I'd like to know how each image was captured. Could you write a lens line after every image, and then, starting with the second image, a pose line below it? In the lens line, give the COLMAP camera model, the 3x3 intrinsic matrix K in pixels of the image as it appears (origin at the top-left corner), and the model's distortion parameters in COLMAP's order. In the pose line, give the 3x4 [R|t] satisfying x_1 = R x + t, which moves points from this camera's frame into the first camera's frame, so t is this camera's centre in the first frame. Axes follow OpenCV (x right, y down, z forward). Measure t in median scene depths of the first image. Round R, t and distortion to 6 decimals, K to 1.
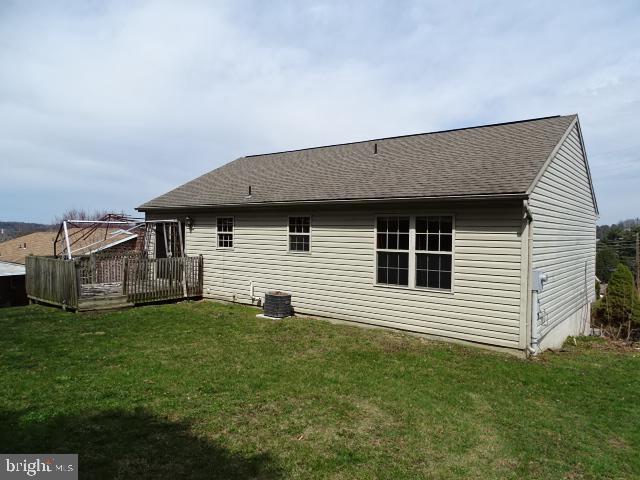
lens RADIAL K [[464.4, 0, 320.0], [0, 464.4, 240.0], [0, 0, 1]] dist [-0.001444, -0.000438]
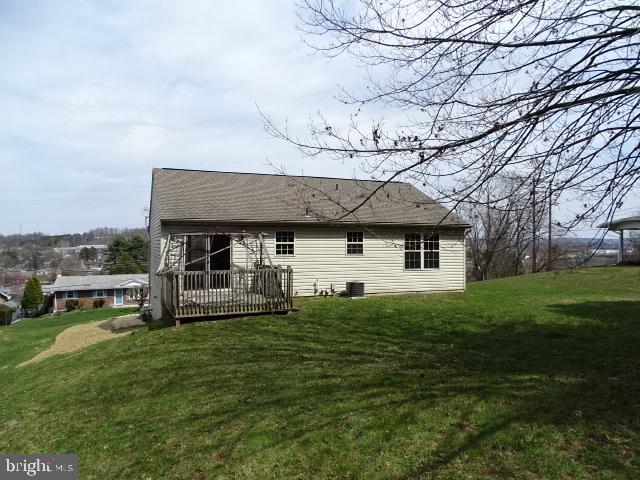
lens RADIAL K [[464.4, 0, 320.0], [0, 464.4, 240.0], [0, 0, 1]] dist [-0.001444, -0.000438]
pose [[0.476697, -0.007734, 0.879034, -1.585107], [0.022837, 0.999733, -0.003589, -0.022030], [-0.878771, 0.021785, 0.476746, 0.396594]]
